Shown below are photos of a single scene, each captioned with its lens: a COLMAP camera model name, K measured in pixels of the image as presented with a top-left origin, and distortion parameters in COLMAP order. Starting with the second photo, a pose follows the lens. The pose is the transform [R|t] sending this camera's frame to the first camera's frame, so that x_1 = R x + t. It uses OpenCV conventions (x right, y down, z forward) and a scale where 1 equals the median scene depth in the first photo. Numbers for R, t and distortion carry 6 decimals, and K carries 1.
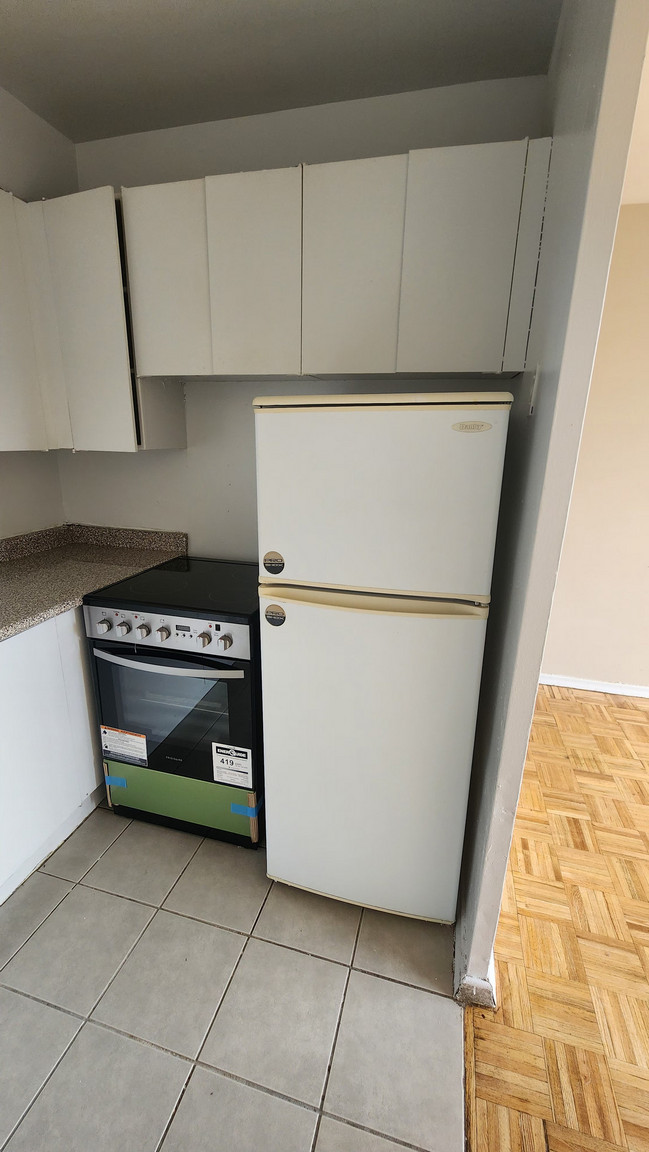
lens RADIAL K [[470.4, 0, 324.5], [0, 470.4, 576.0], [0, 0, 1]] dist [-0.004367, 0.000268]
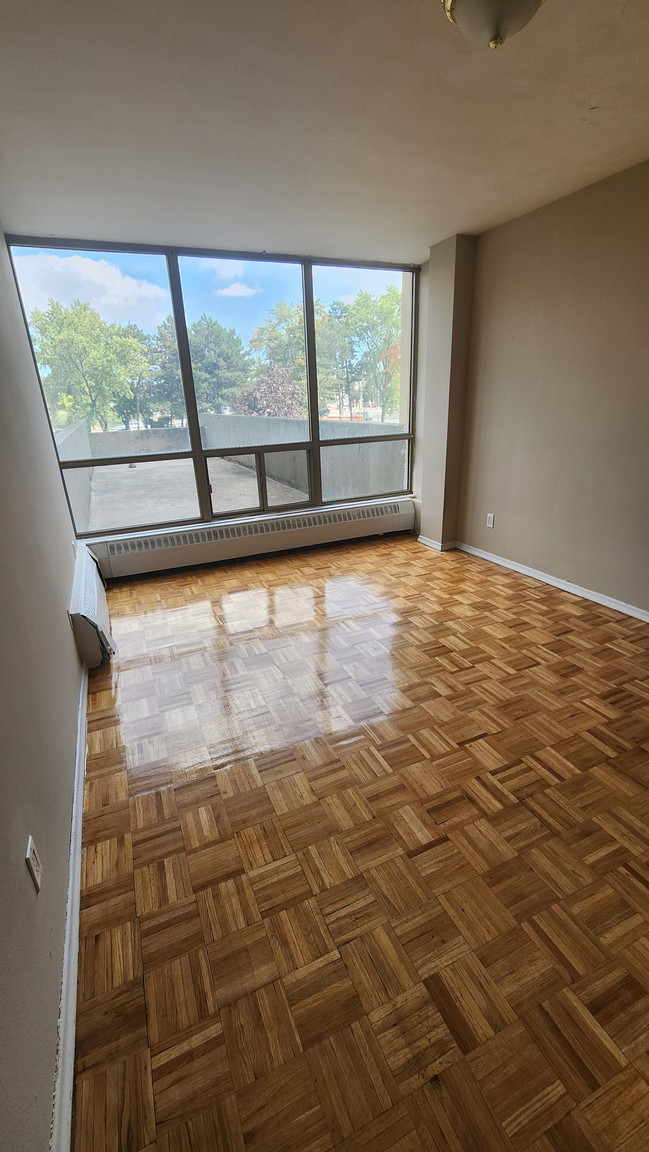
lens RADIAL K [[470.4, 0, 324.5], [0, 470.4, 576.0], [0, 0, 1]] dist [-0.004367, 0.000268]
pose [[-0.627565, -0.271681, 0.729624, 0.530991], [0.242354, 0.822413, 0.514685, -0.392152], [-0.739883, 0.499826, -0.450275, 1.435578]]
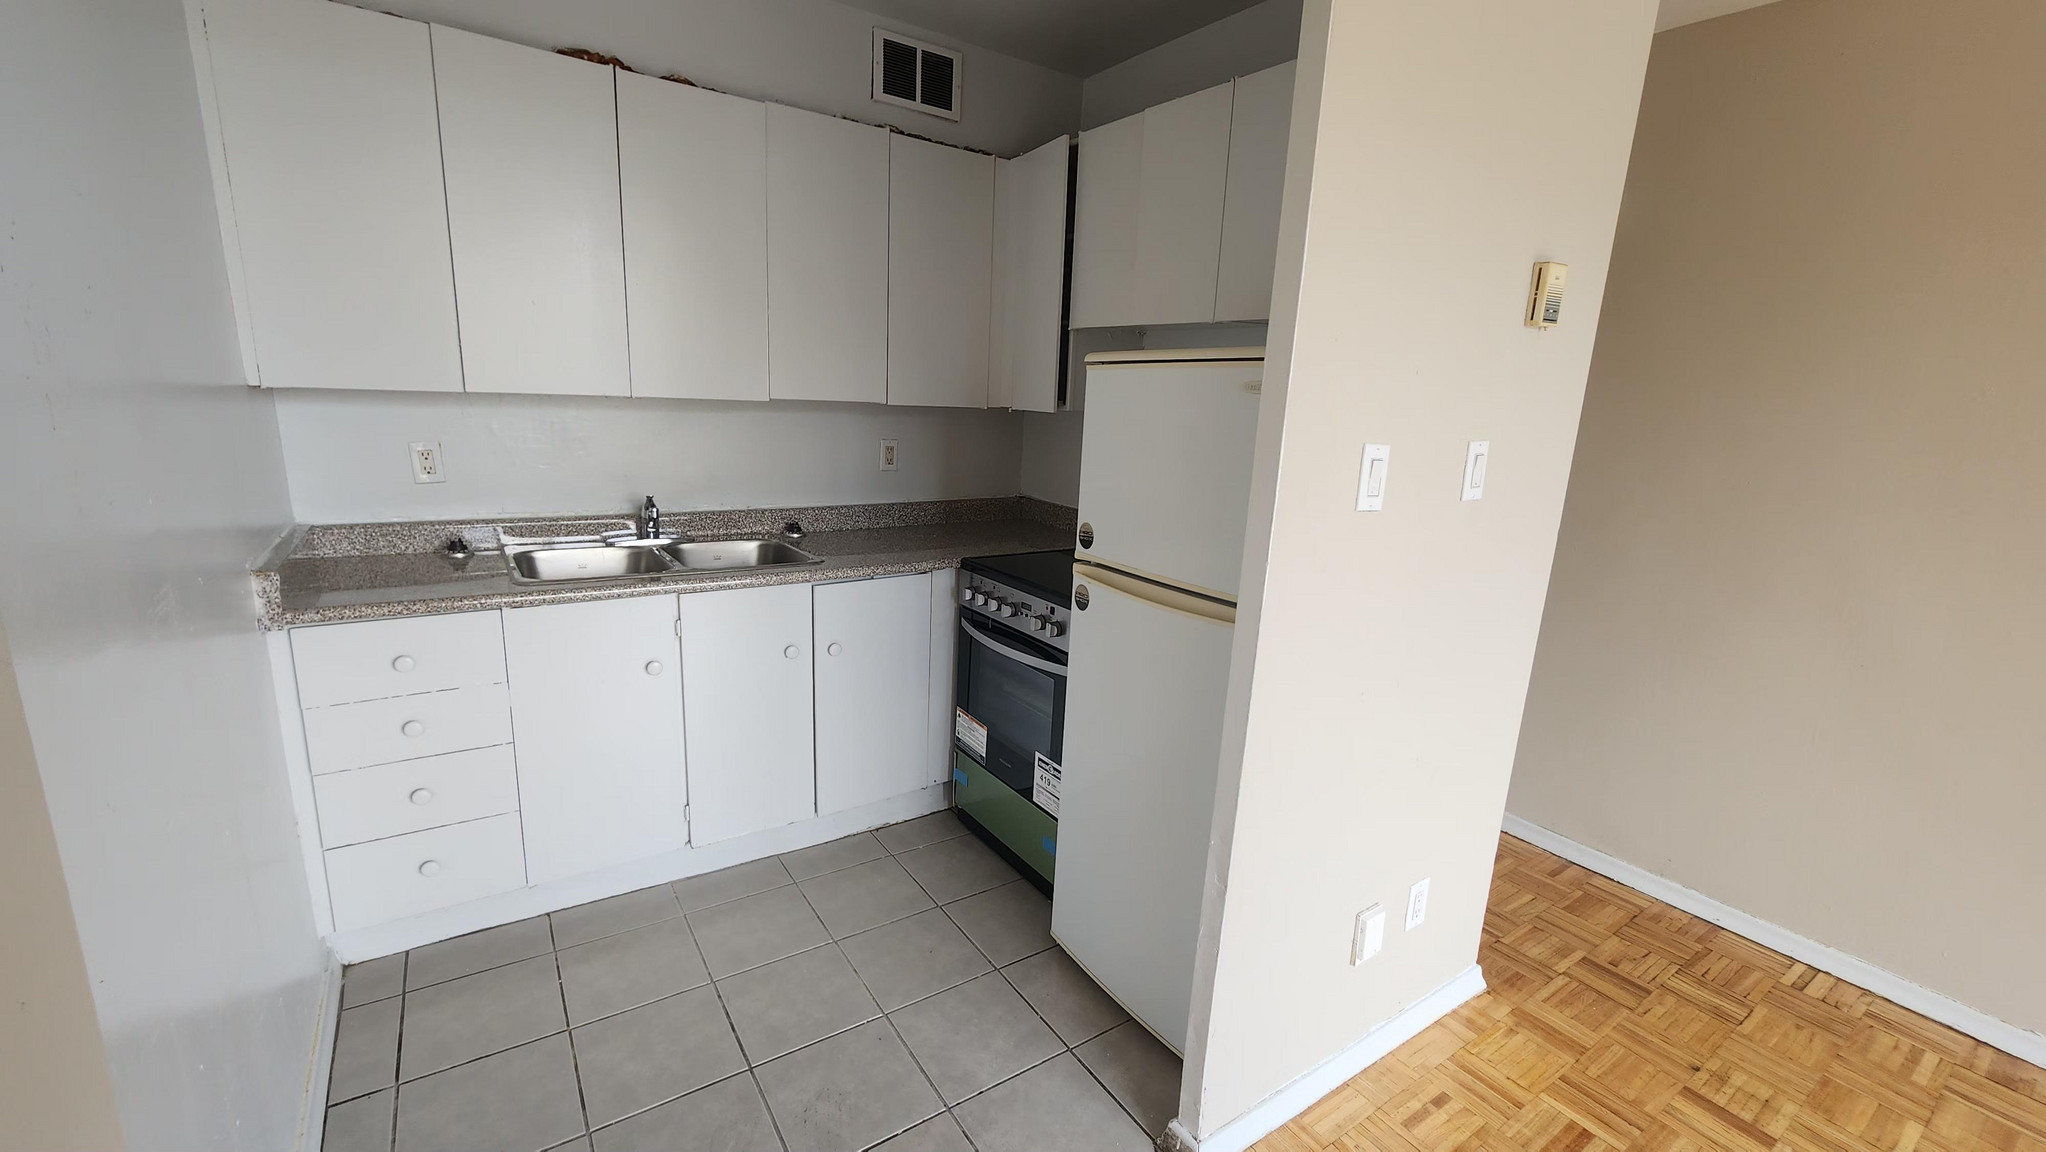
lens RADIAL K [[835.4, 0, 1023.0], [0, 835.4, 576.0], [0, 0, 1]] dist [-0.004367, 0.000268]
pose [[0.758667, 0.156399, -0.632426, 0.628024], [-0.211653, 0.977268, -0.012224, 0.069929], [0.616139, 0.143129, 0.774524, -0.211799]]
